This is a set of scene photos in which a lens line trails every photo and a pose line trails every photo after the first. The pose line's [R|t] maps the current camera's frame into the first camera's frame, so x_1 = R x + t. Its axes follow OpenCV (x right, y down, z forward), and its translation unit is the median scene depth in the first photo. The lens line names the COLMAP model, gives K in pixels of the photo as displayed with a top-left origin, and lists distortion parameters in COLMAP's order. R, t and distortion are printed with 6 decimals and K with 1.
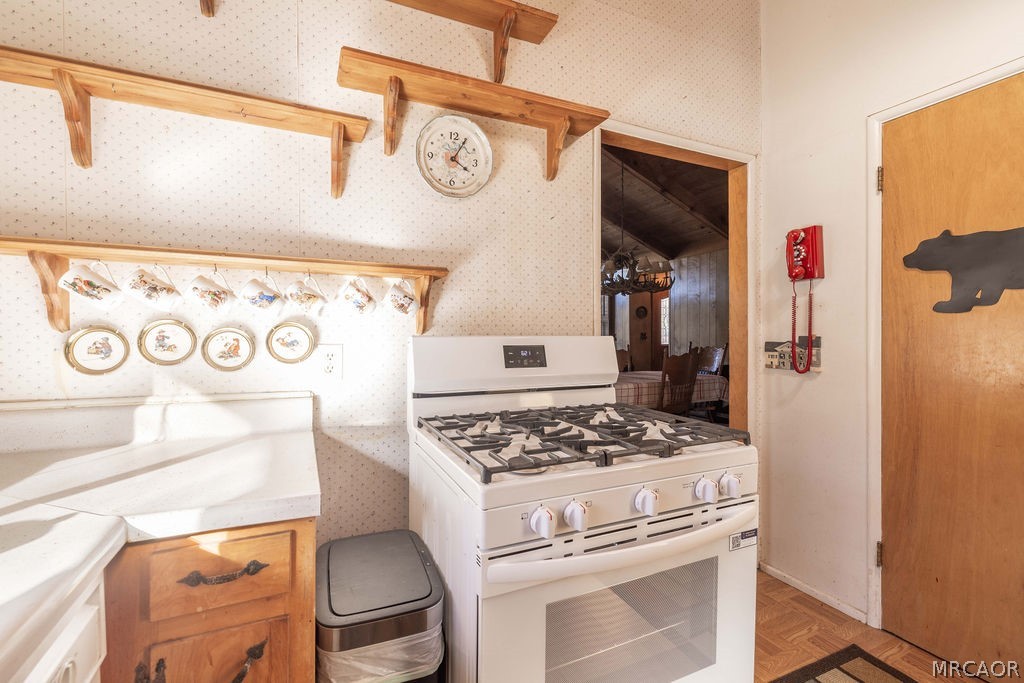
lens RADIAL K [[455.7, 0, 514.2], [0, 455.7, 339.7], [0, 0, 1]] dist [0.000710, -0.000847]
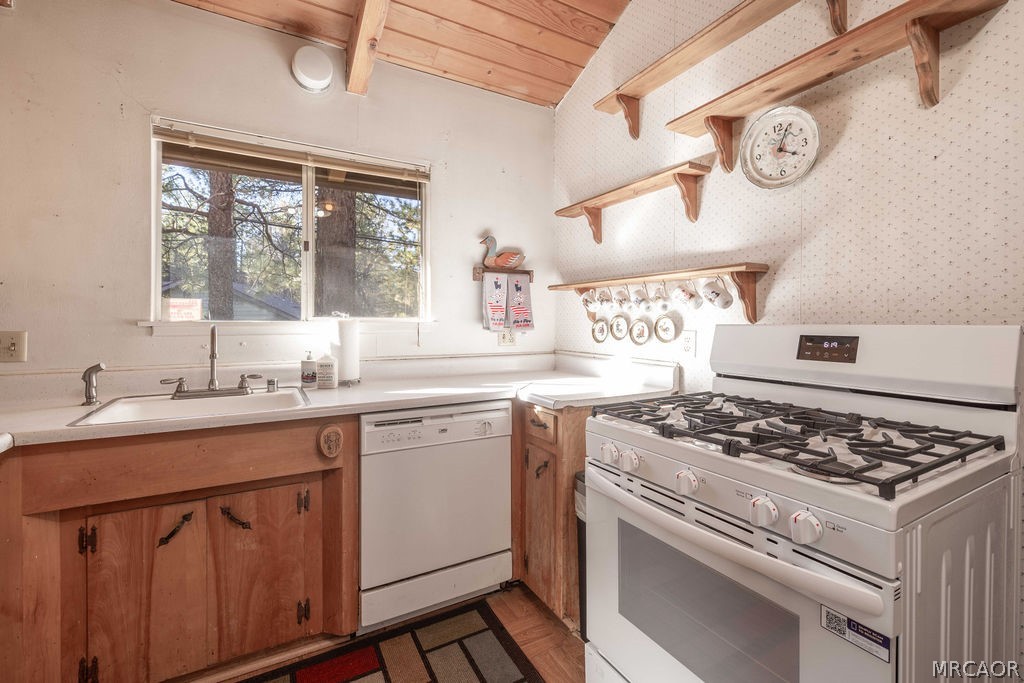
lens RADIAL K [[455.7, 0, 512.9], [0, 455.7, 330.6], [0, 0, 1]] dist [0.000710, -0.000847]
pose [[0.067790, 0.011832, -0.997629, 0.969268], [-0.015501, 0.999821, 0.010805, 0.003706], [0.997579, 0.014732, 0.067962, 0.396954]]
